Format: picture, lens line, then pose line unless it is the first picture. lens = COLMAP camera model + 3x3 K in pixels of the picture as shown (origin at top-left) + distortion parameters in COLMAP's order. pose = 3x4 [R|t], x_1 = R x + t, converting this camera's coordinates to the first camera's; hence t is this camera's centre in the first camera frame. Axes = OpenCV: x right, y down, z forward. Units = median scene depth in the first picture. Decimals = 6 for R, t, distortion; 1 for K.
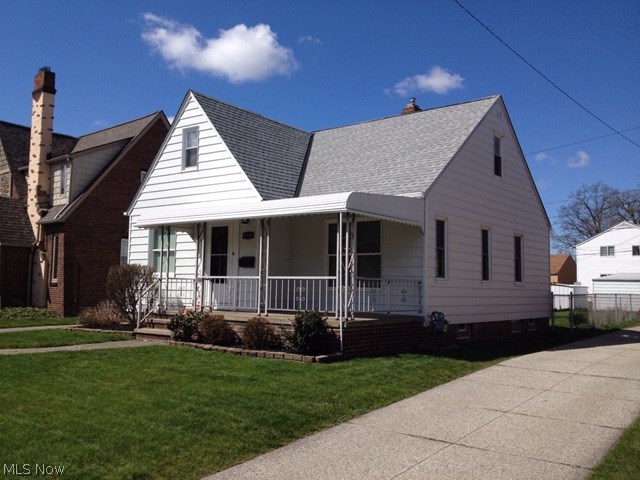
lens RADIAL K [[599.1, 0, 318.4], [0, 599.1, 234.7], [0, 0, 1]] dist [0.015285, 0.000000]
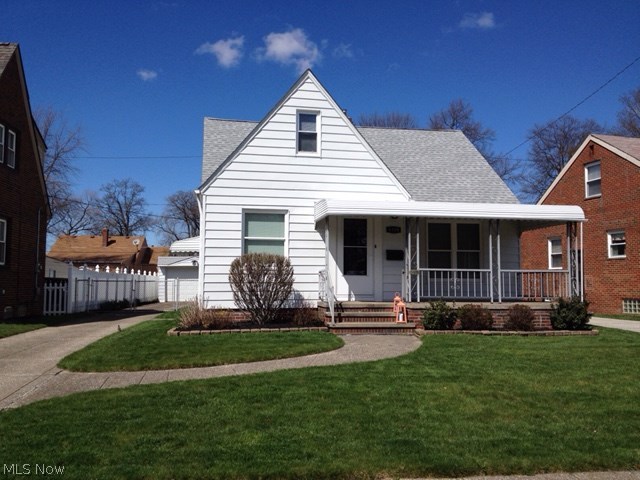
lens RADIAL K [[599.1, 0, 323.5], [0, 599.1, 244.1], [0, 0, 1]] dist [0.015285, 0.000000]
pose [[0.665852, 0.035942, 0.745218, -0.906529], [-0.059142, 0.998239, 0.004697, 0.026119], [-0.743736, -0.047201, 0.666805, 0.350425]]
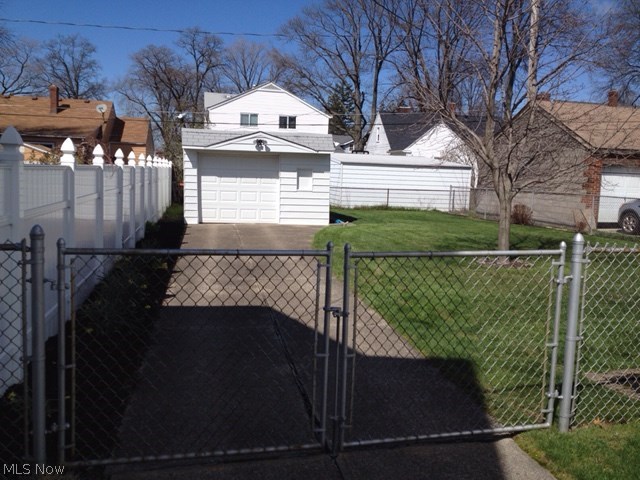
lens RADIAL K [[599.1, 0, 315.0], [0, 599.1, 242.0], [0, 0, 1]] dist [0.015285, 0.000000]
pose [[0.616063, -0.082165, 0.783400, -0.267867], [-0.102695, 0.977678, 0.183300, 0.109039], [-0.780974, -0.193376, 0.593874, 1.609217]]
